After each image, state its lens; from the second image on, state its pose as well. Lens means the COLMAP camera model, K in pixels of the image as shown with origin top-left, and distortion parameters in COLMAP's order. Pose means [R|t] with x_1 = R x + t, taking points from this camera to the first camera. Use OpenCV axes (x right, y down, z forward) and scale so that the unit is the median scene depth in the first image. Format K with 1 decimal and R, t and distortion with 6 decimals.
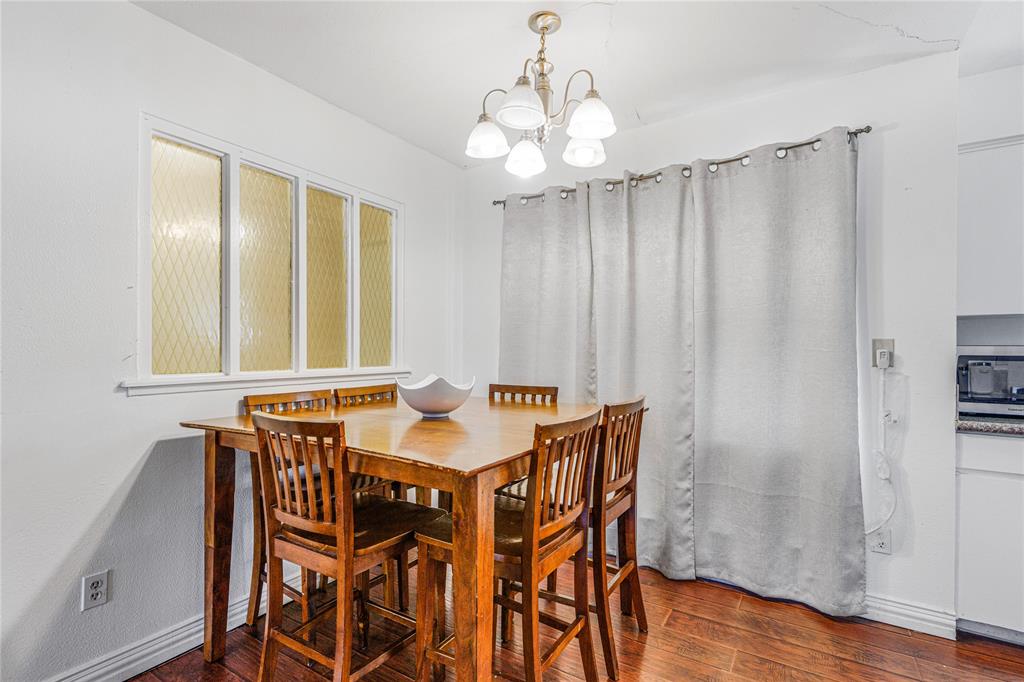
lens RADIAL K [[487.0, 0, 512.0], [0, 487.0, 341.0], [0, 0, 1]] dist [-0.001338, 0.000176]
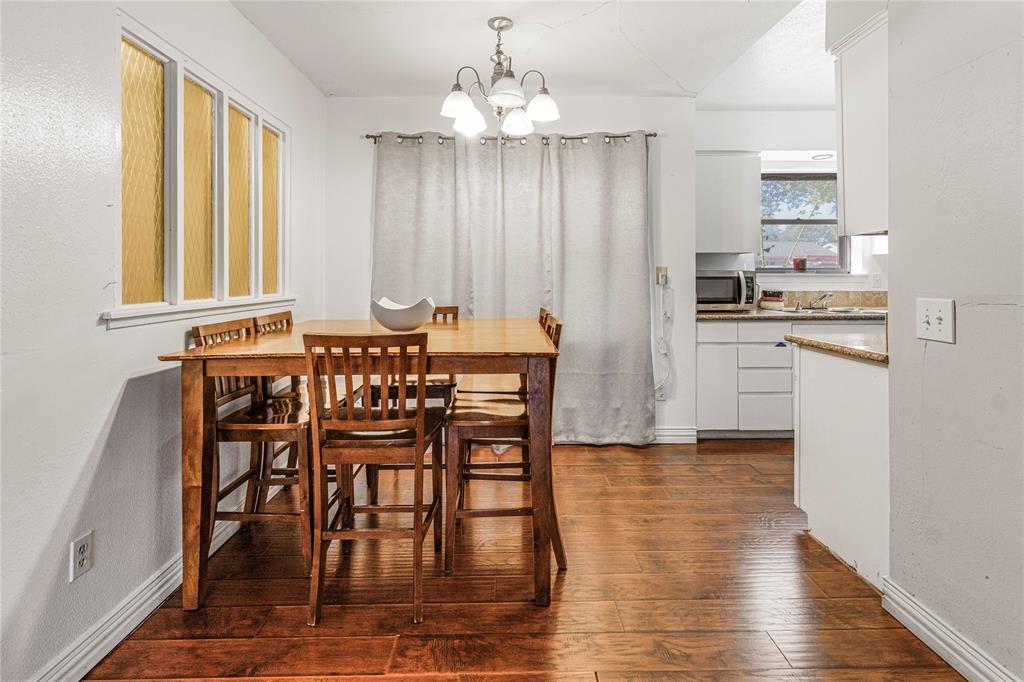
lens RADIAL K [[510.1, 0, 512.5], [0, 510.1, 265.3], [0, 0, 1]] dist [0.001301, 0.001290]
pose [[0.837932, 0.004947, 0.545753, -0.562082], [-0.001904, 0.999979, -0.006141, 0.001685], [-0.545772, 0.004106, 0.837924, -0.138614]]
